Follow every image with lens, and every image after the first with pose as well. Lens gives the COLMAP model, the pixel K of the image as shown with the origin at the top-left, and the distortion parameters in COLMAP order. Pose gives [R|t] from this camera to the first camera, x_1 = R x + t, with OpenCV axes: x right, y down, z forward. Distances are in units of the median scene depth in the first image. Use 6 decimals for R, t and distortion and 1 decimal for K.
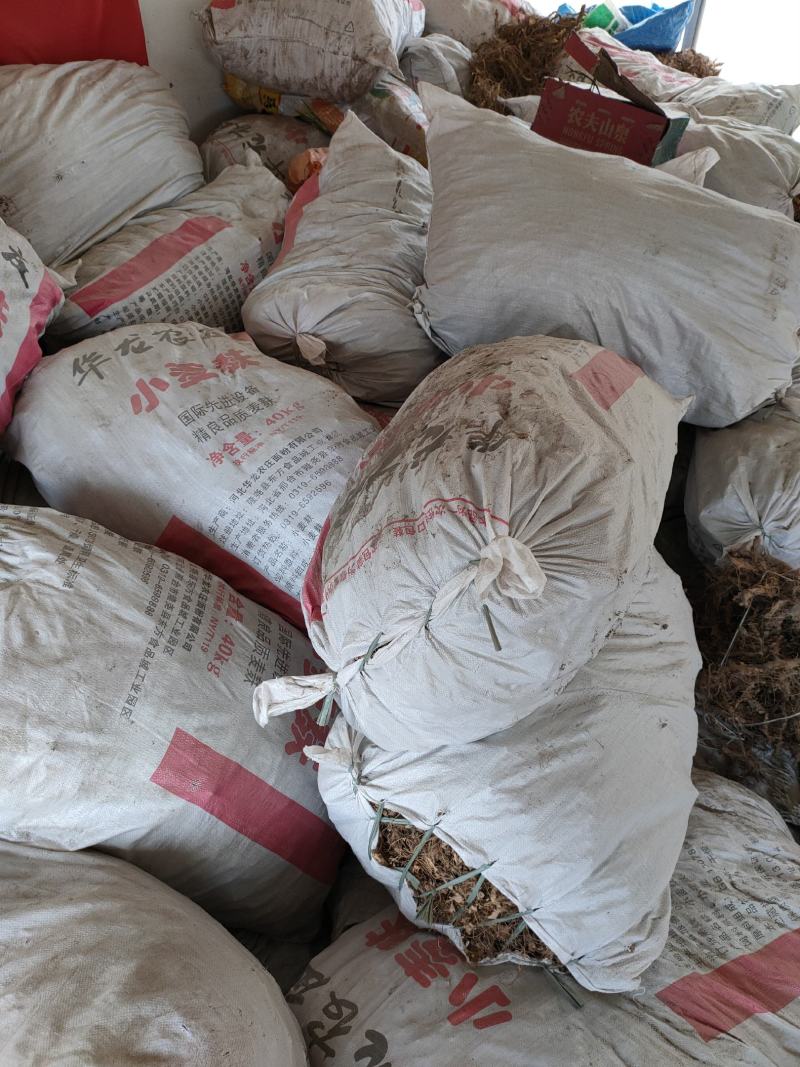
lens RADIAL K [[744.3, 0, 400.0], [0, 744.3, 533.5], [0, 0, 1]] dist [0.006728, -0.050723]
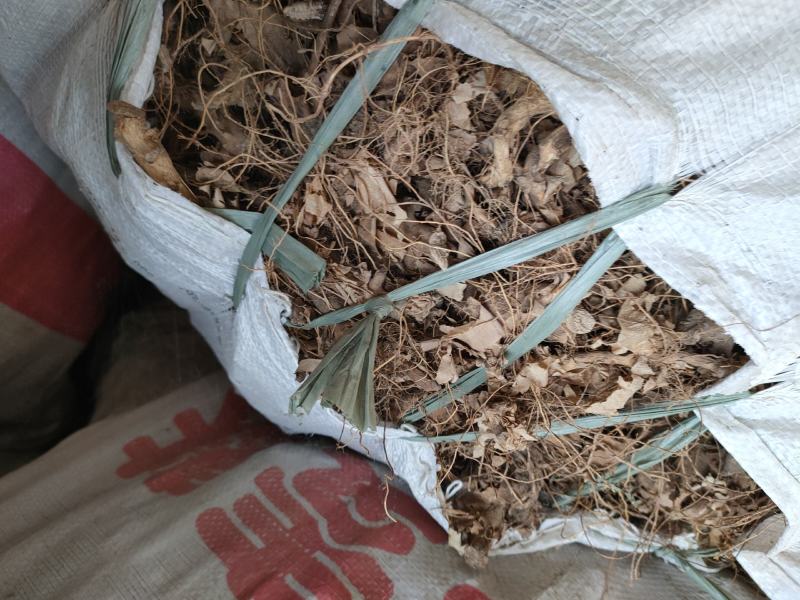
lens RADIAL K [[558.0, 0, 400.0], [0, 558.0, 300.0], [0, 0, 1]] dist [0.006728, -0.050723]
pose [[0.959694, 0.087861, 0.266959, 0.003238], [-0.156638, 0.955883, 0.248499, 0.427506], [-0.233349, -0.280299, 0.931118, 0.816737]]
